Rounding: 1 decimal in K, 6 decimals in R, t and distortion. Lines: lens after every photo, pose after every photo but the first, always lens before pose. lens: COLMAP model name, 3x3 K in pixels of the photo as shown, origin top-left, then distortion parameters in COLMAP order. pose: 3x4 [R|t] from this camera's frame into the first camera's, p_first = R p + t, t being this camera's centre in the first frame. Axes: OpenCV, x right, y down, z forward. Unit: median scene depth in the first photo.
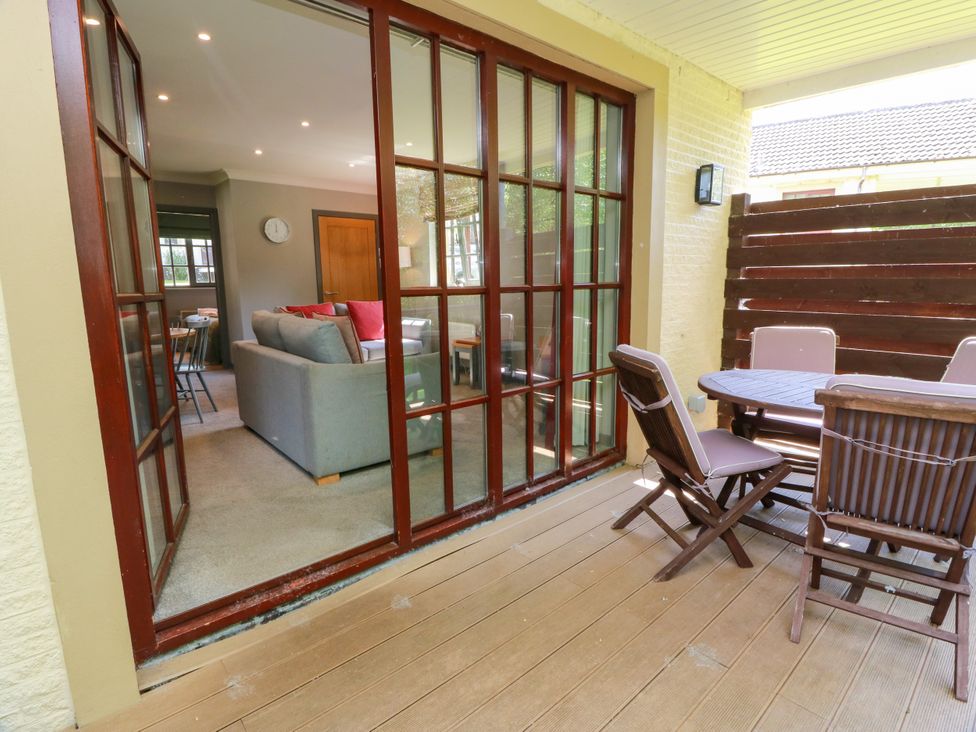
lens RADIAL K [[509.4, 0, 488.2], [0, 509.4, 361.5], [0, 0, 1]] dist [0.005307, -0.018048]
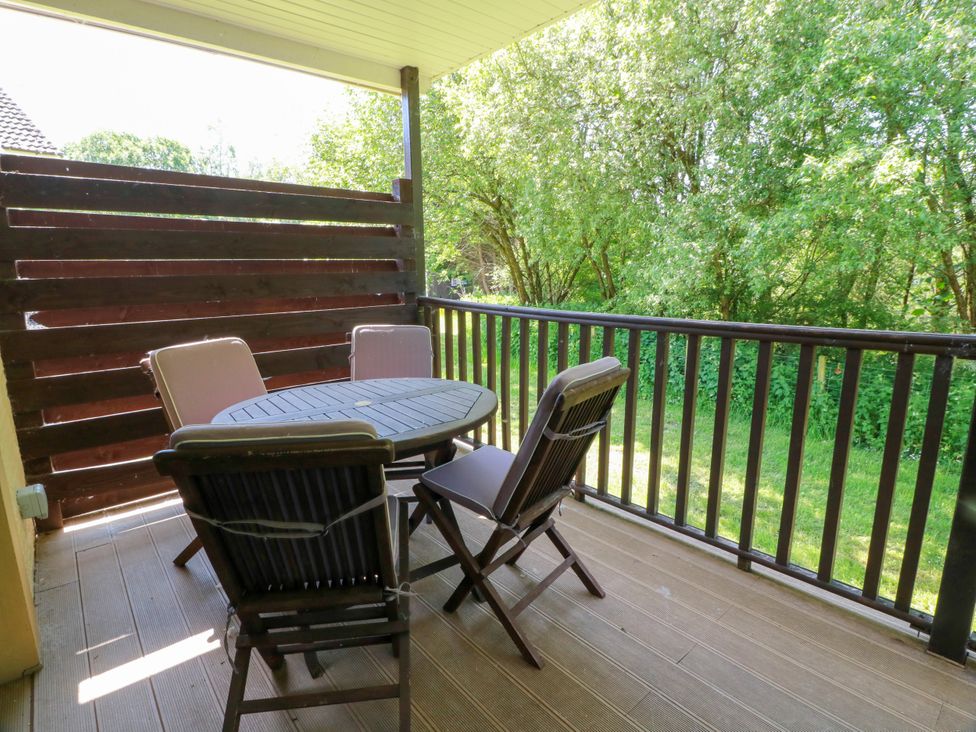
lens RADIAL K [[509.4, 0, 488.2], [0, 509.4, 361.5], [0, 0, 1]] dist [0.005307, -0.018048]
pose [[0.015609, -0.177941, 0.983917, -0.124797], [0.169723, 0.970229, 0.172773, -0.096764], [-0.985368, 0.164296, 0.045345, 0.556738]]
